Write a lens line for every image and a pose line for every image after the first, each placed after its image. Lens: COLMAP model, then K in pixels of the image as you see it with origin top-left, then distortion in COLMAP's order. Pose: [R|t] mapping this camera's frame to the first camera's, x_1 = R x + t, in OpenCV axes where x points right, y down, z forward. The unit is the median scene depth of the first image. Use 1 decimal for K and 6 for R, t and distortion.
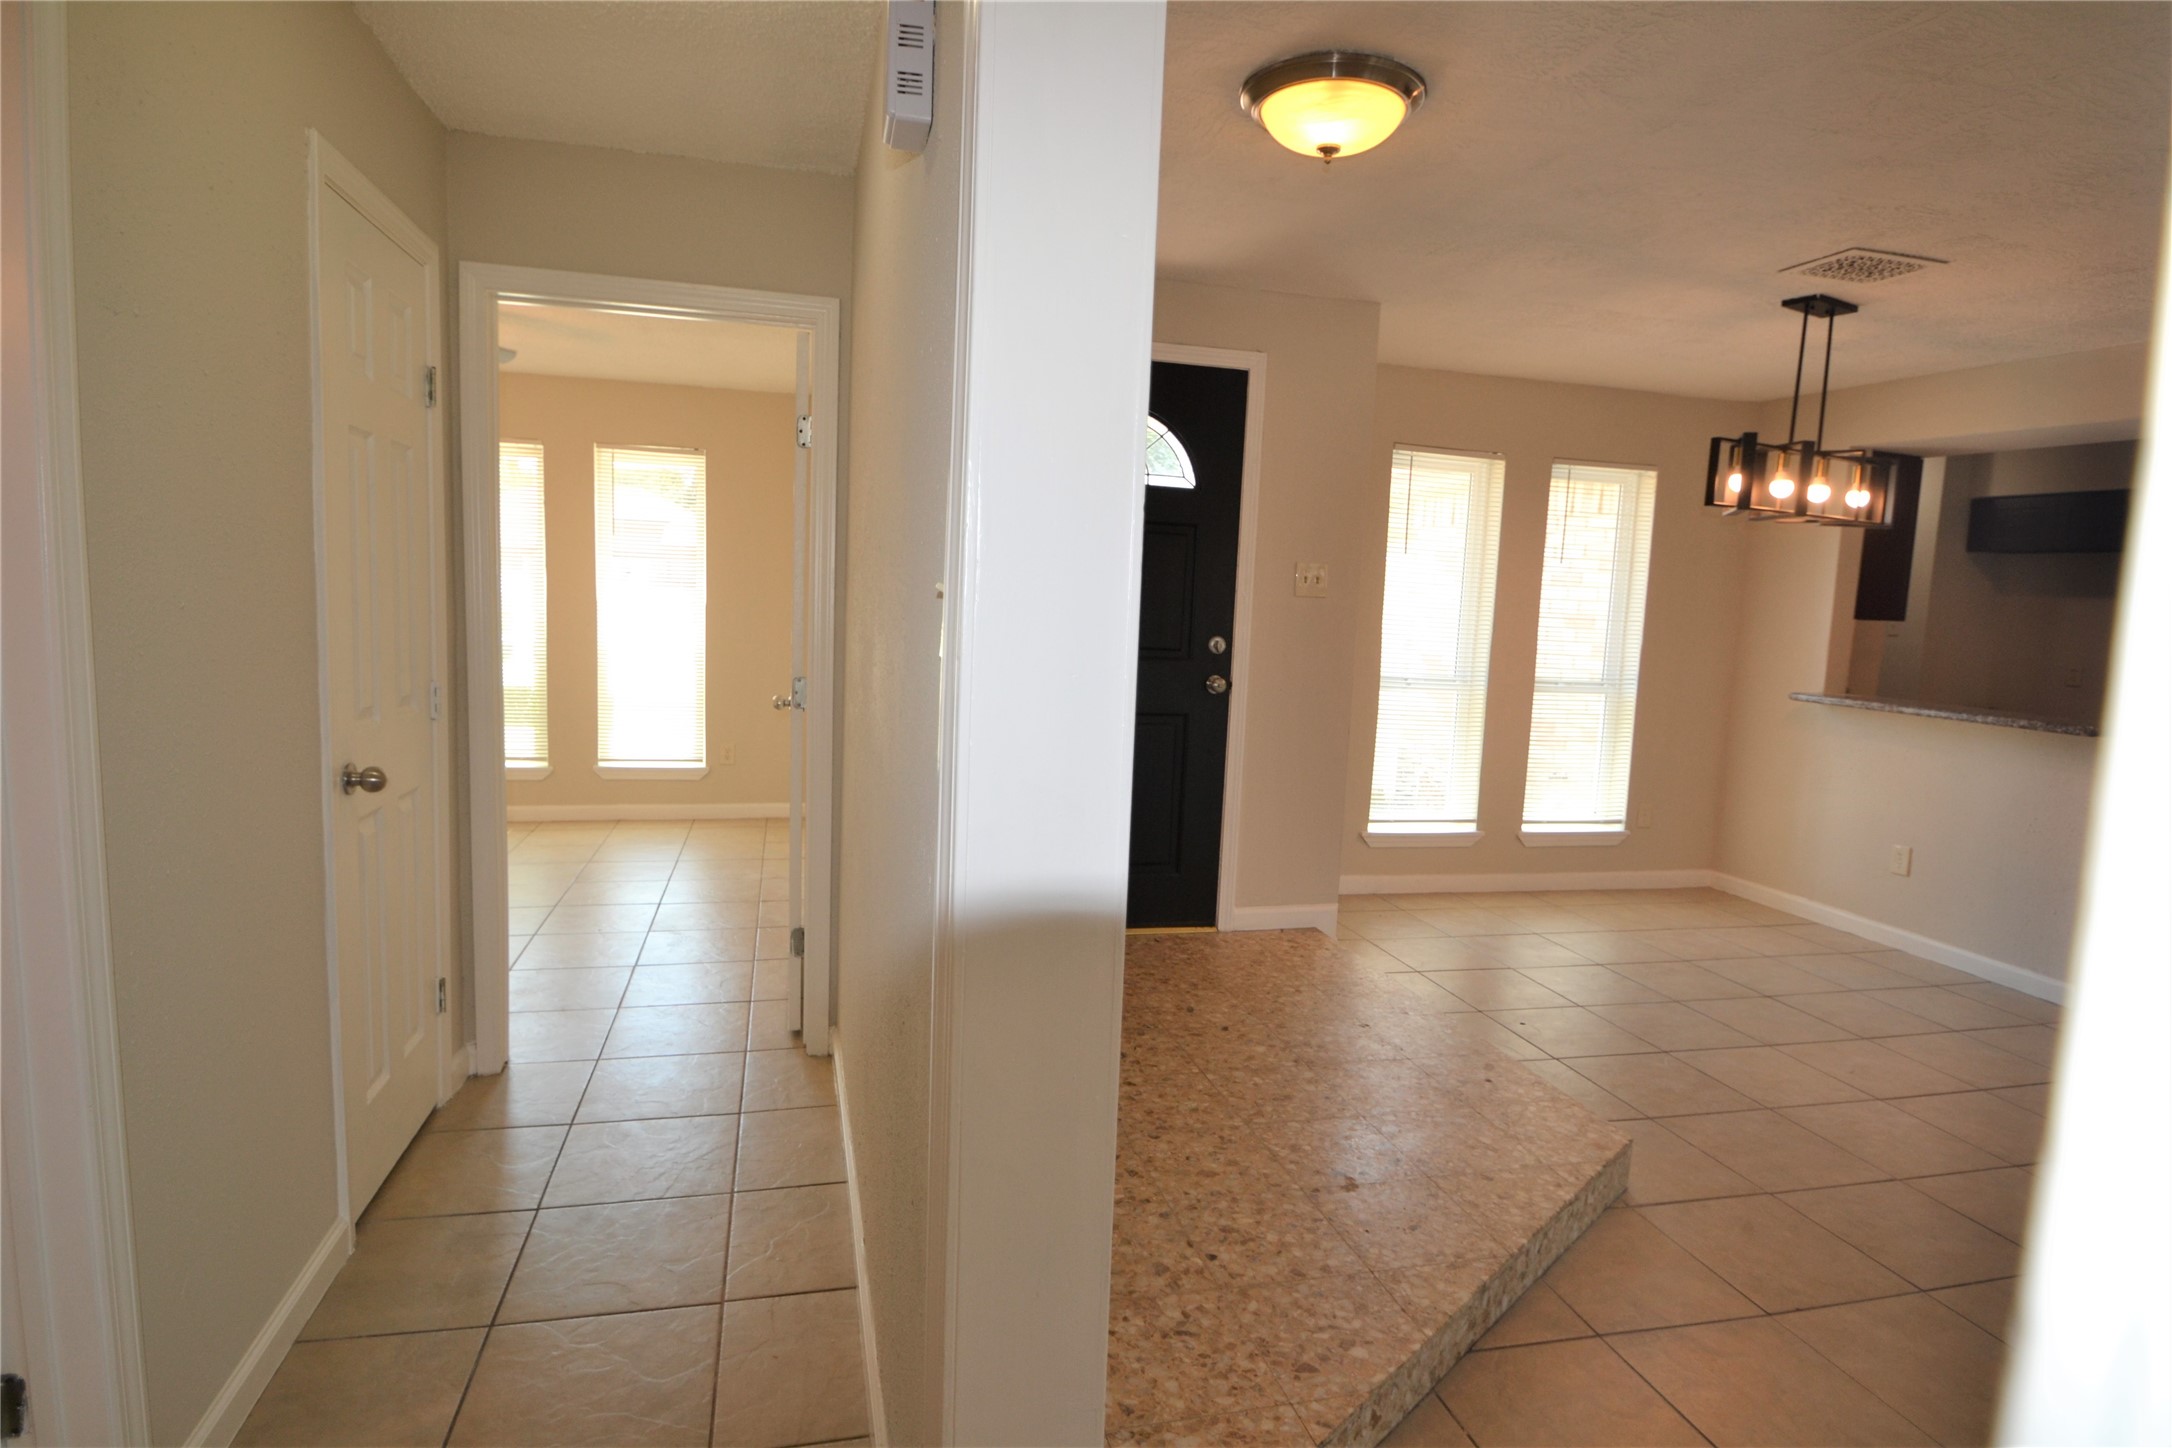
lens RADIAL K [[1153.5, 0, 1086.0], [0, 1153.5, 724.0], [0, 0, 1]] dist [0.013898, -0.025564]
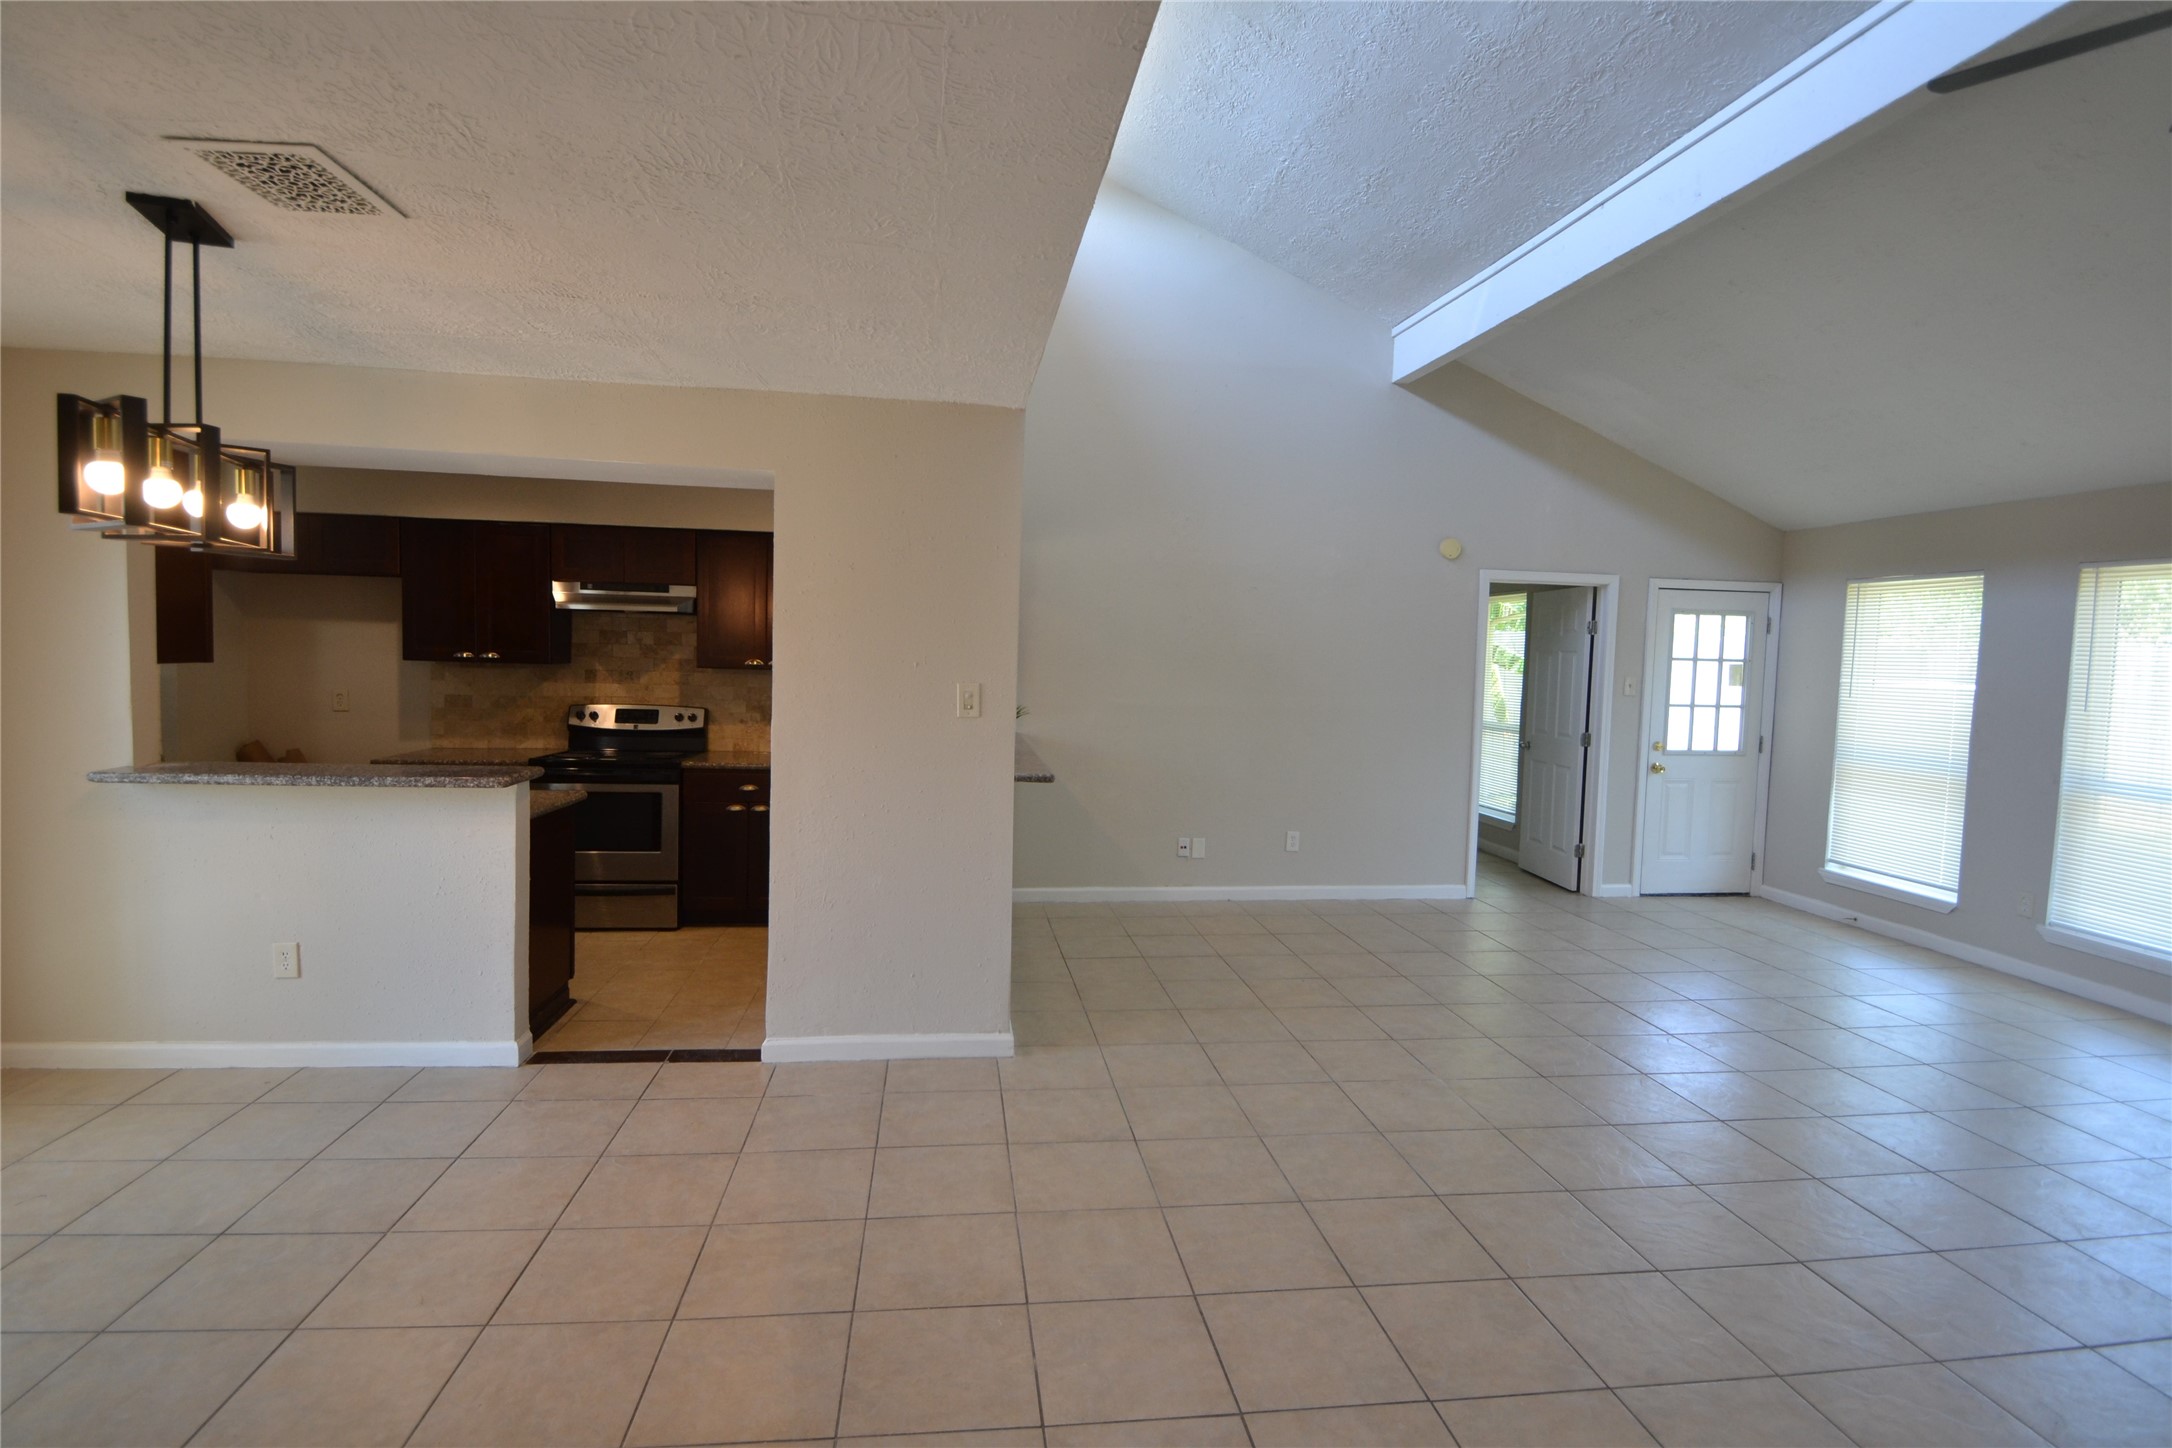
lens RADIAL K [[1057.9, 0, 1071.5], [0, 1057.9, 721.5], [0, 0, 1]] dist [0.008332, -0.019263]
pose [[0.137028, -0.104193, 0.985072, 0.078731], [0.090780, 0.991589, 0.092254, -0.079998], [-0.986399, 0.076784, 0.145334, 0.396308]]
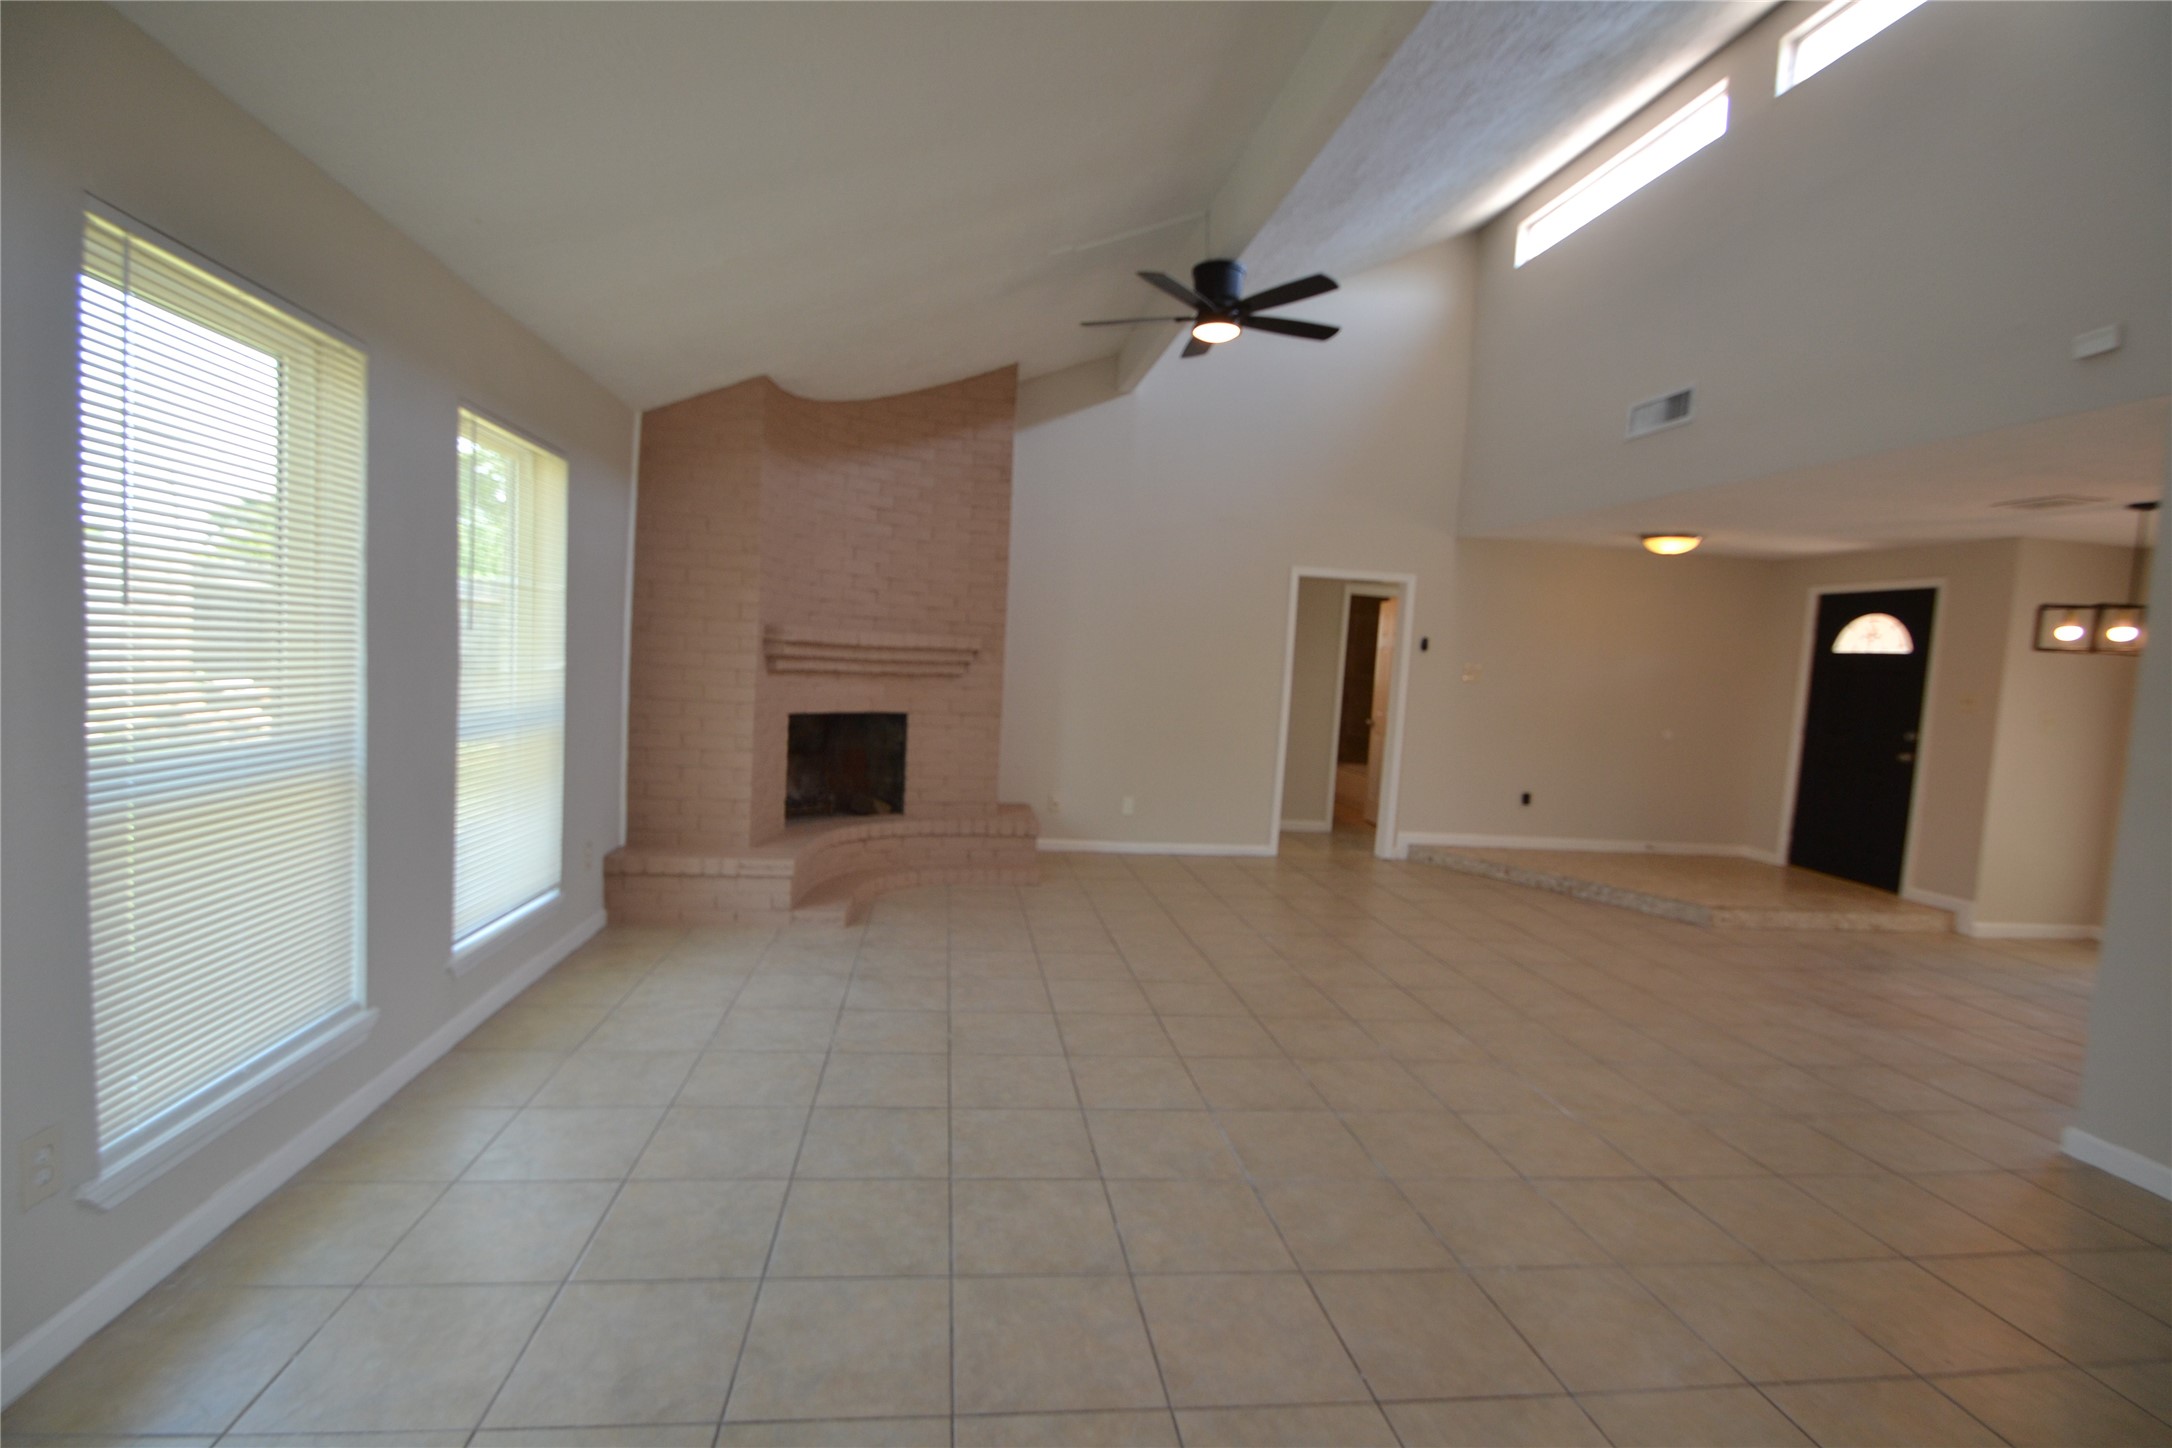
lens RADIAL K [[984.7, 0, 1074.6], [0, 984.7, 723.7], [0, 0, 1]] dist [0.012372, -0.018255]
pose [[-0.125675, 0.017431, -0.991918, 1.823436], [-0.178746, 0.983085, 0.039922, 0.086442], [0.975836, 0.182318, -0.120433, -0.105629]]
